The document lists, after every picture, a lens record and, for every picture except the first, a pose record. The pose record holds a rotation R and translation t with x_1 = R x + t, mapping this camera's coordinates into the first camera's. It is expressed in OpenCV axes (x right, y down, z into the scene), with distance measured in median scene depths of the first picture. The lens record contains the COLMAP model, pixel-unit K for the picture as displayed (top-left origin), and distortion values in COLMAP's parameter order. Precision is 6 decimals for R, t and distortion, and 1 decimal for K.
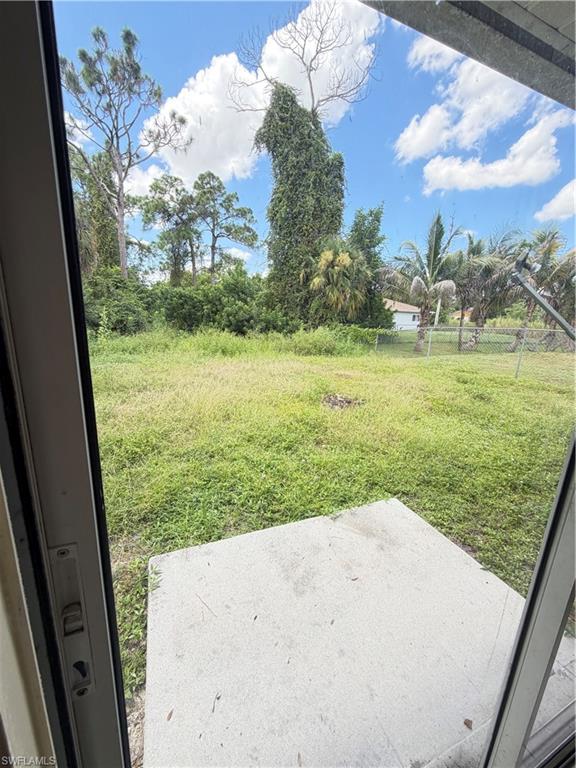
lens RADIAL K [[305.3, 0, 289.8], [0, 305.3, 381.9], [0, 0, 1]] dist [0.001801, 0.000231]
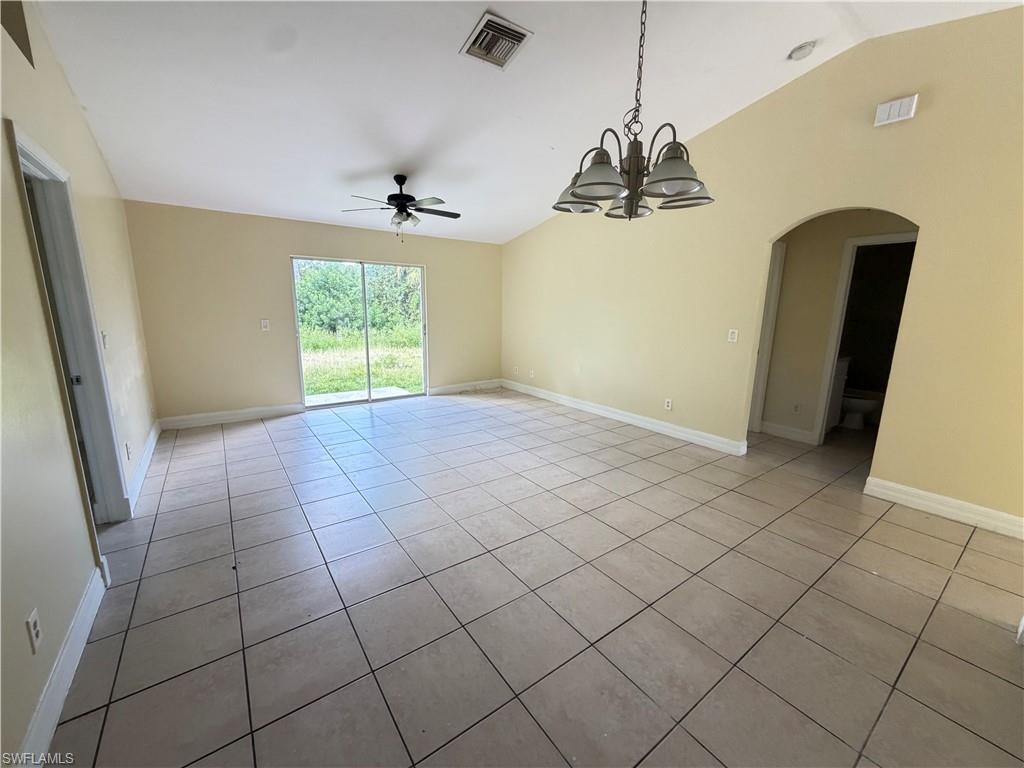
lens RADIAL K [[407.1, 0, 509.5], [0, 407.1, 385.1], [0, 0, 1]] dist [0.001801, 0.000231]
pose [[0.973078, -0.078470, 0.216705, 0.074647], [0.085897, 0.995989, -0.025052, 0.076602], [-0.213870, 0.042992, 0.975916, -0.314989]]
